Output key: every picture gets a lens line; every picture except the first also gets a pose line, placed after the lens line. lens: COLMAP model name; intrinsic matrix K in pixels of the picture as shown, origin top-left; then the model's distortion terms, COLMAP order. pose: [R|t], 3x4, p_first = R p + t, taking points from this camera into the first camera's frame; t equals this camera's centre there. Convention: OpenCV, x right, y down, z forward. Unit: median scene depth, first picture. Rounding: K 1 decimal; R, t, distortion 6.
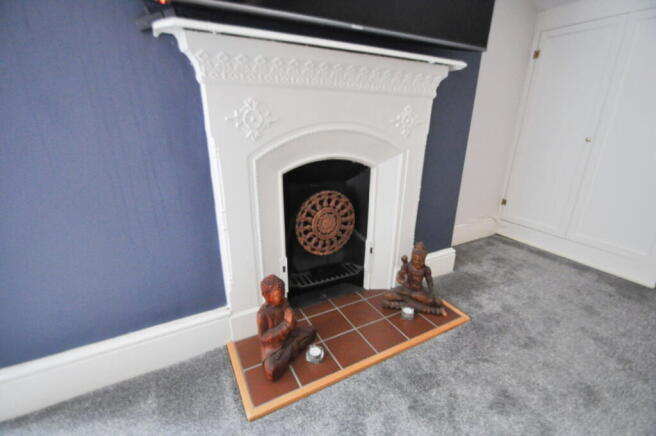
lens RADIAL K [[286.0, 0, 326.4], [0, 286.0, 219.9], [0, 0, 1]] dist [0.012114, -0.013166]
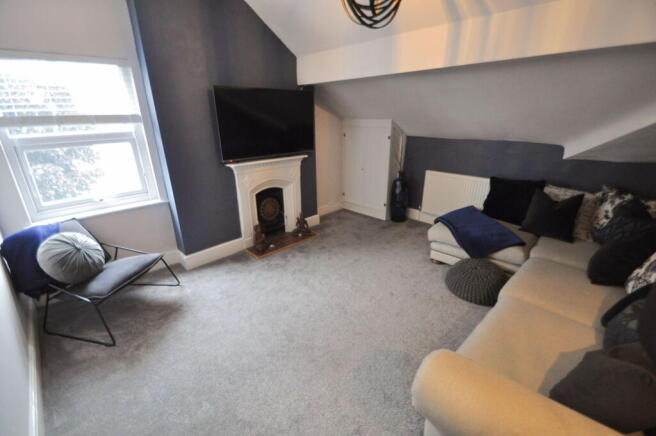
lens RADIAL K [[286.0, 0, 326.4], [0, 286.0, 219.9], [0, 0, 1]] dist [0.012114, -0.013166]
pose [[0.958168, -0.111336, 0.263663, -0.231848], [0.106514, 0.993778, 0.032561, 0.092101], [-0.265647, -0.003115, 0.964065, -2.004425]]
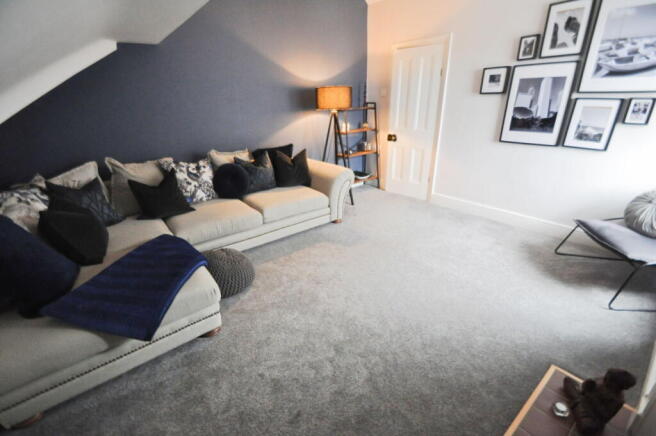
lens RADIAL K [[286.0, 0, 326.4], [0, 286.0, 219.9], [0, 0, 1]] dist [0.012114, -0.013166]
pose [[-0.982542, 0.083144, -0.166426, 0.957024], [-0.045312, 0.760686, 0.647536, -0.776568], [0.180437, 0.643773, -0.743639, 1.009290]]
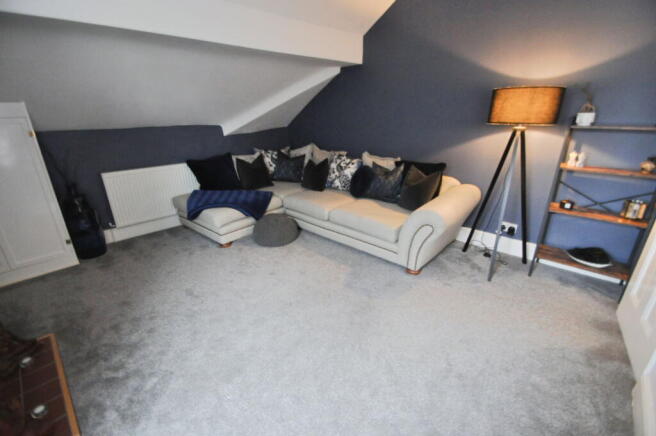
lens RADIAL K [[286.0, 0, 326.4], [0, 286.0, 219.9], [0, 0, 1]] dist [0.012114, -0.013166]
pose [[-0.328280, -0.338149, 0.881980, -1.126899], [0.316131, 0.840549, 0.439931, -0.377816], [-0.890109, 0.423241, -0.169036, -0.305860]]
